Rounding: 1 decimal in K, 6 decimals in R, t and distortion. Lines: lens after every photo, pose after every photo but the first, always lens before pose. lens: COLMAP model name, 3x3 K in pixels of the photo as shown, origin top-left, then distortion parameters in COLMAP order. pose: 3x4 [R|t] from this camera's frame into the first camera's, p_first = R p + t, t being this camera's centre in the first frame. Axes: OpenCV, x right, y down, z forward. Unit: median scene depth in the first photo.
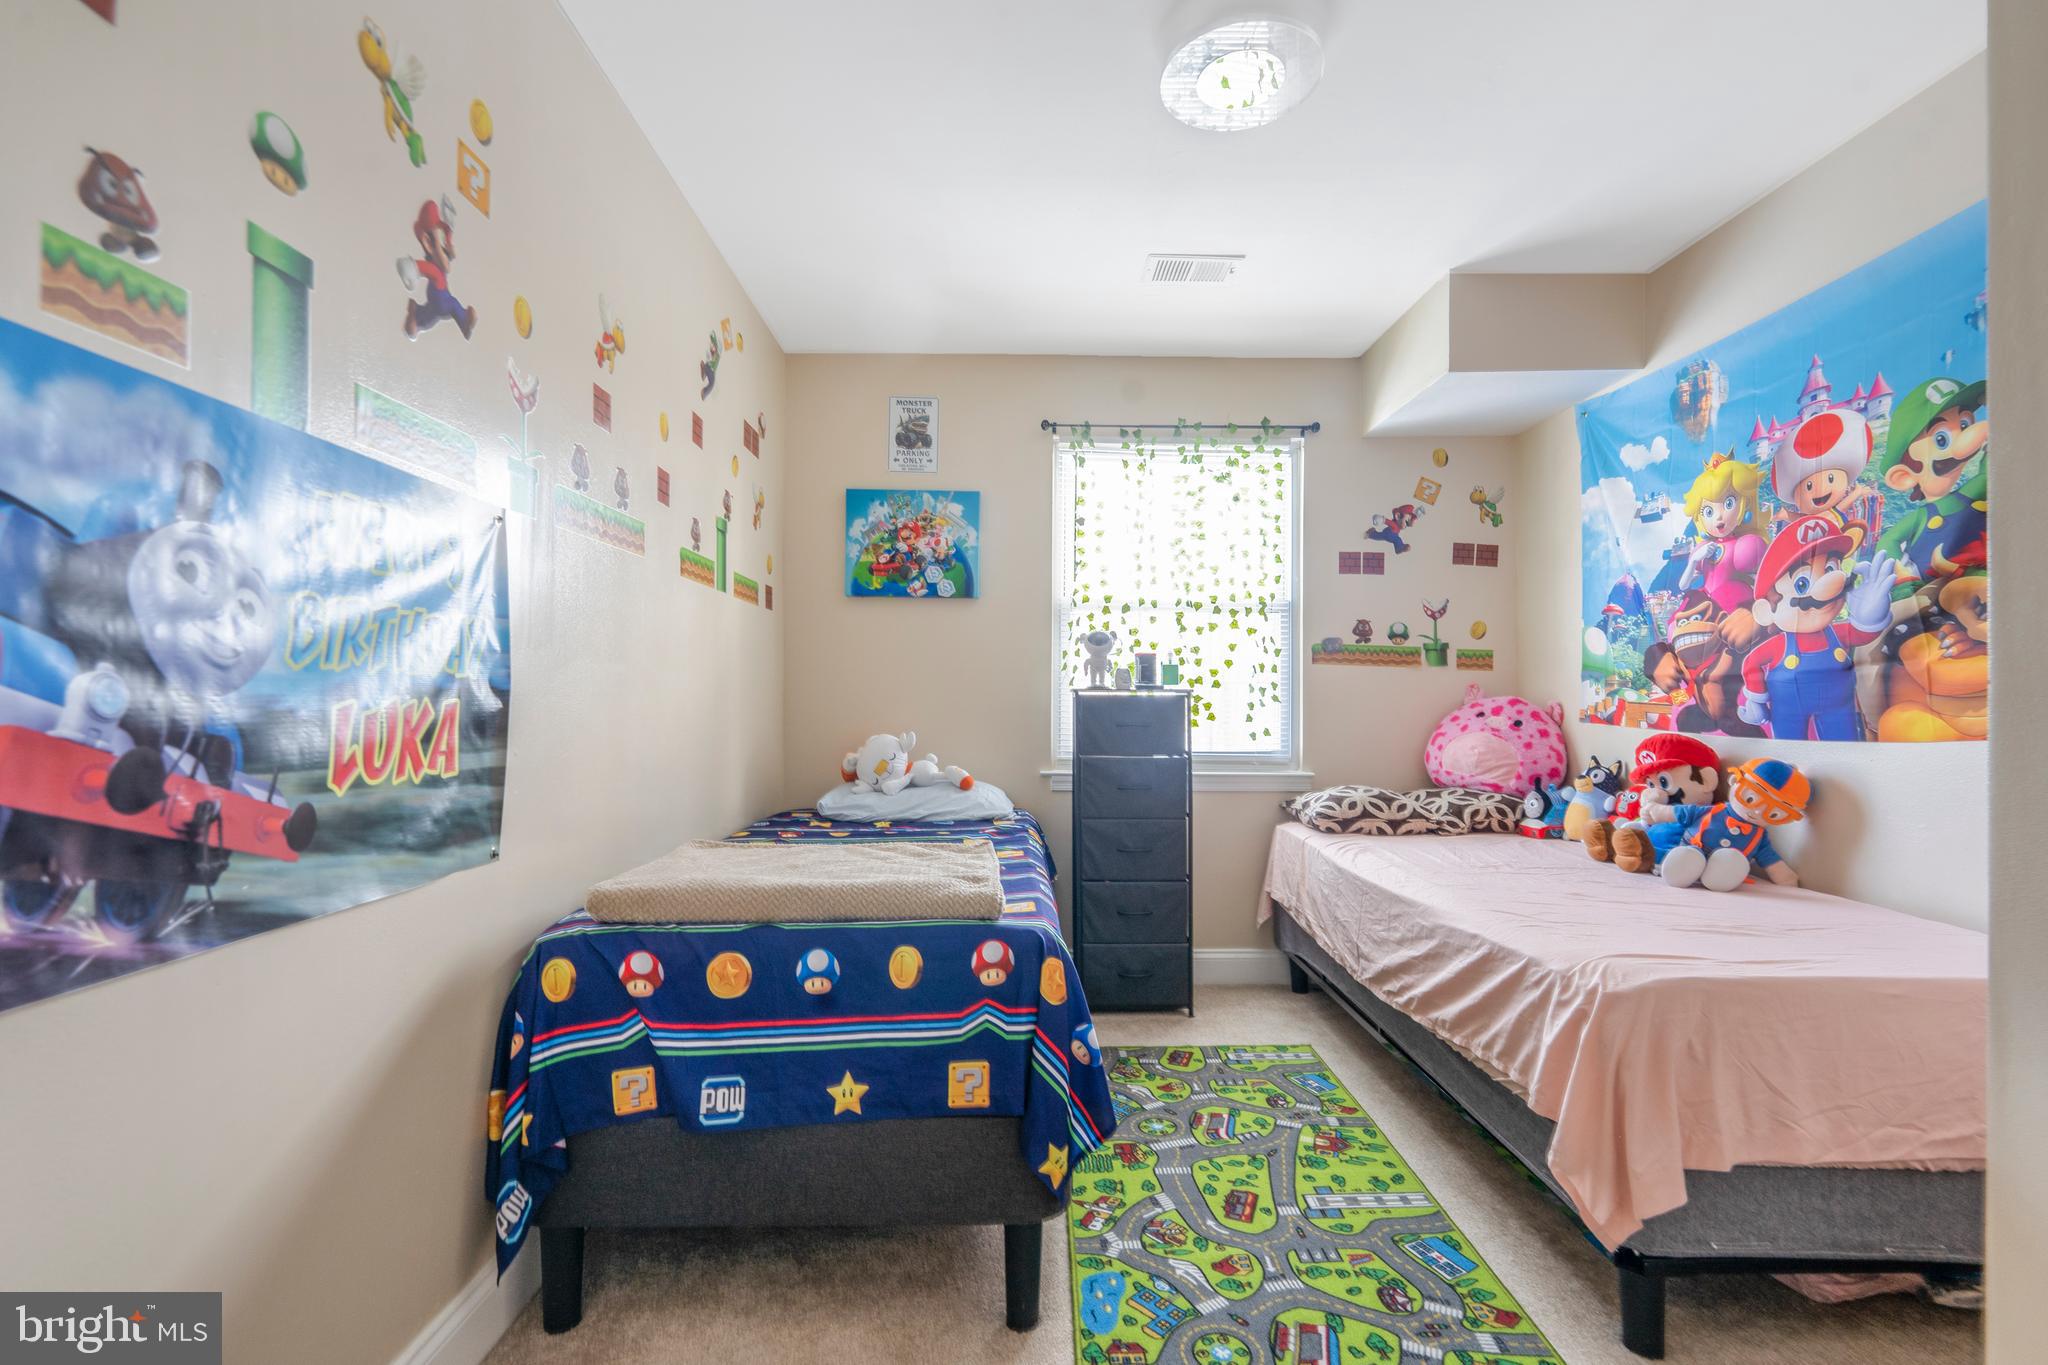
lens RADIAL K [[846.0, 0, 1024.0], [0, 846.0, 682.5], [0, 0, 1]] dist [-0.013867, -0.000061]
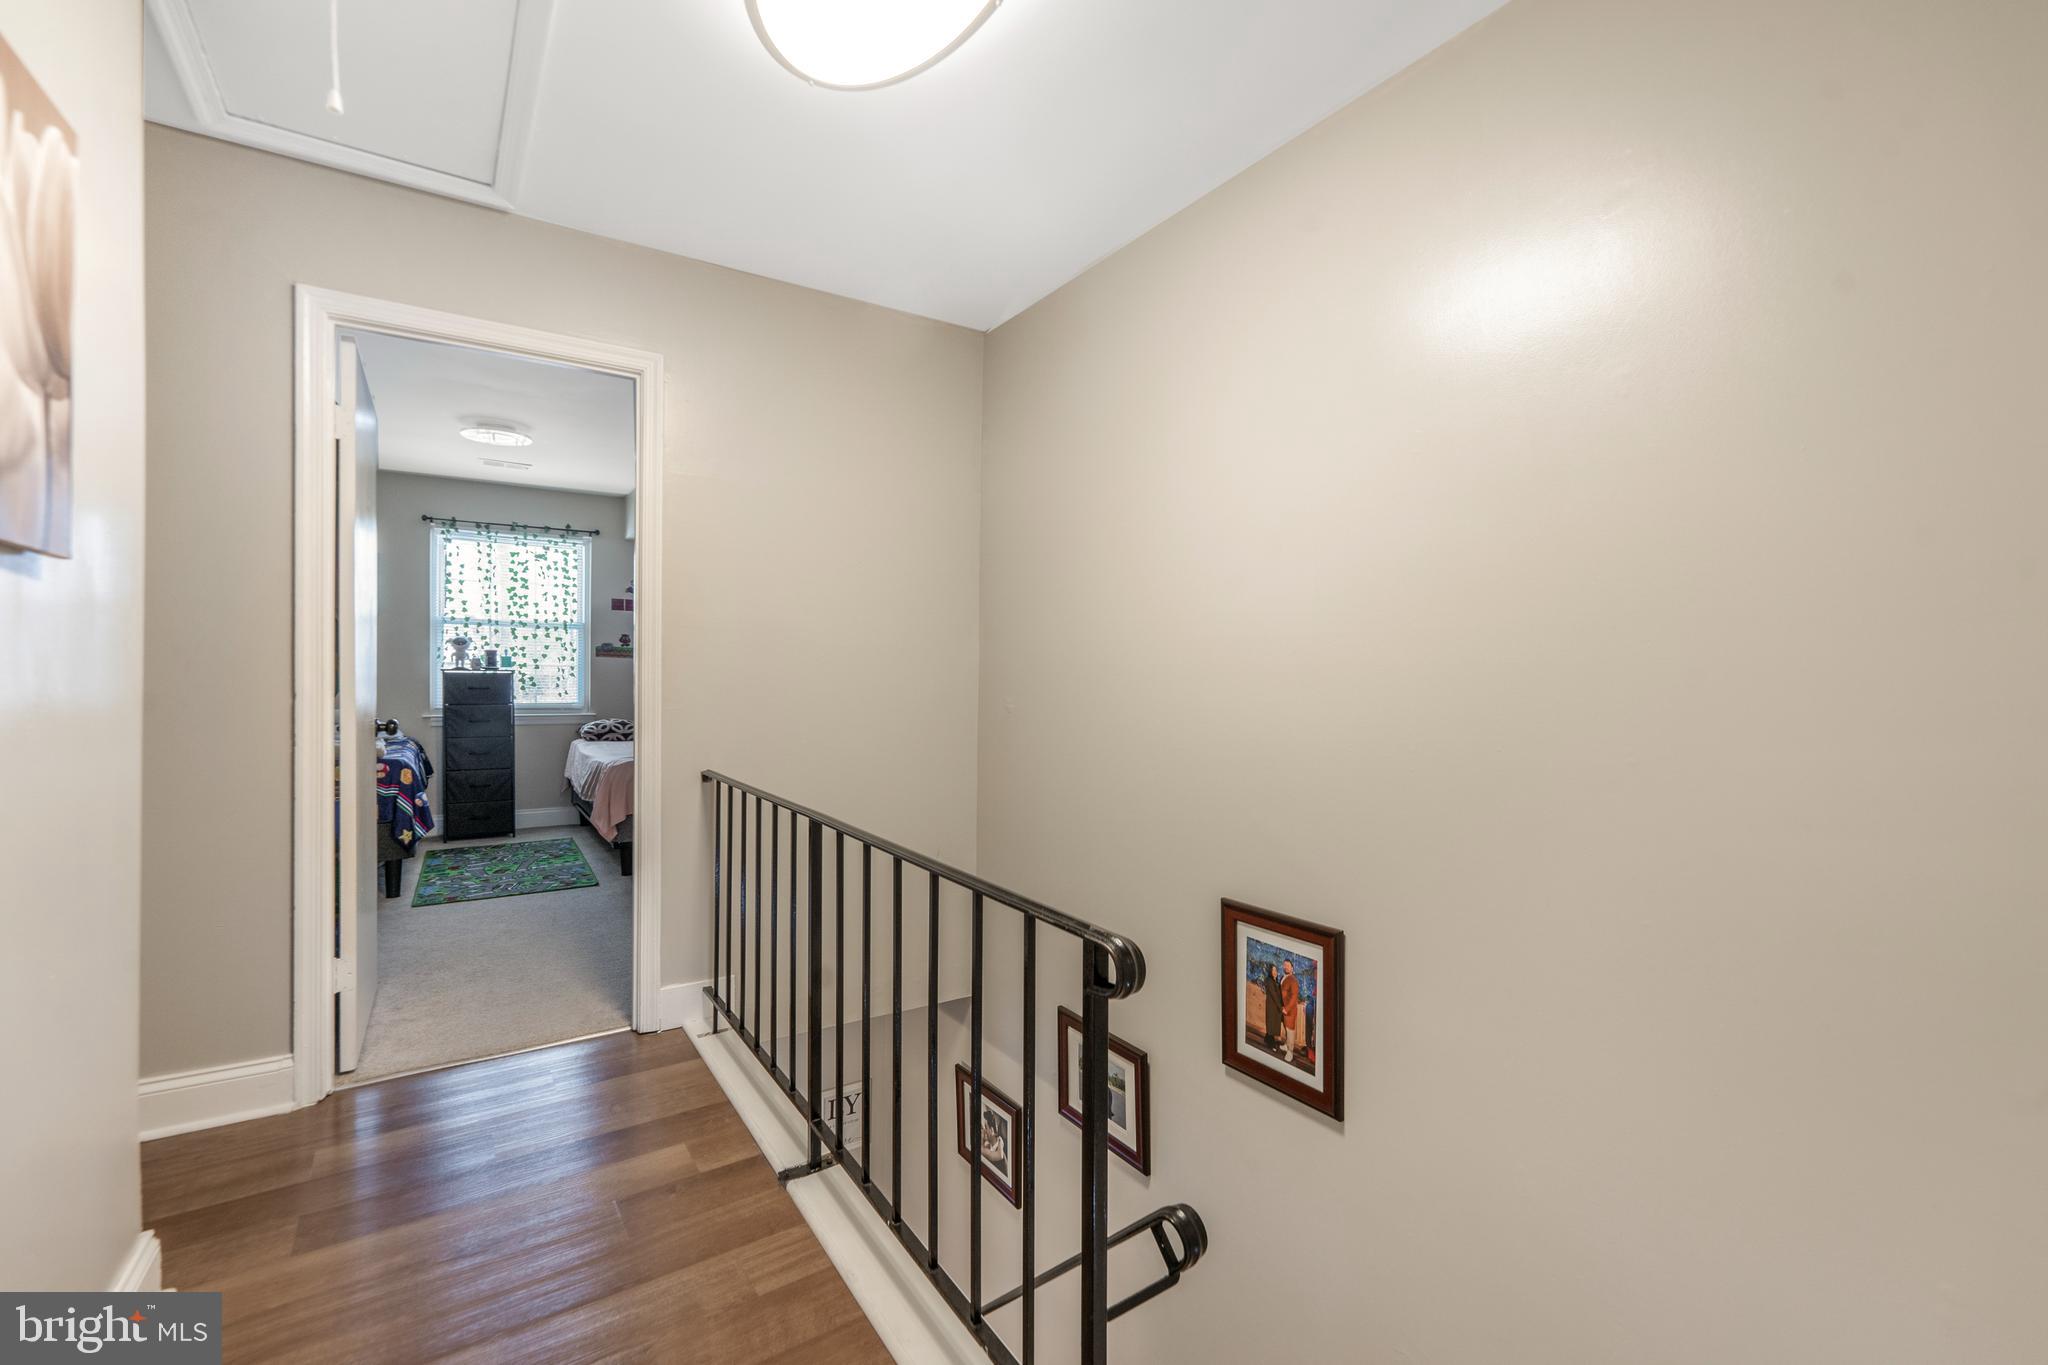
lens RADIAL K [[846.0, 0, 1024.0], [0, 846.0, 682.5], [0, 0, 1]] dist [-0.013867, -0.000061]
pose [[0.830451, -0.002030, 0.557087, 0.086334], [-0.015232, 0.999537, 0.026348, -0.029189], [-0.556883, -0.030366, 0.830036, -1.140016]]
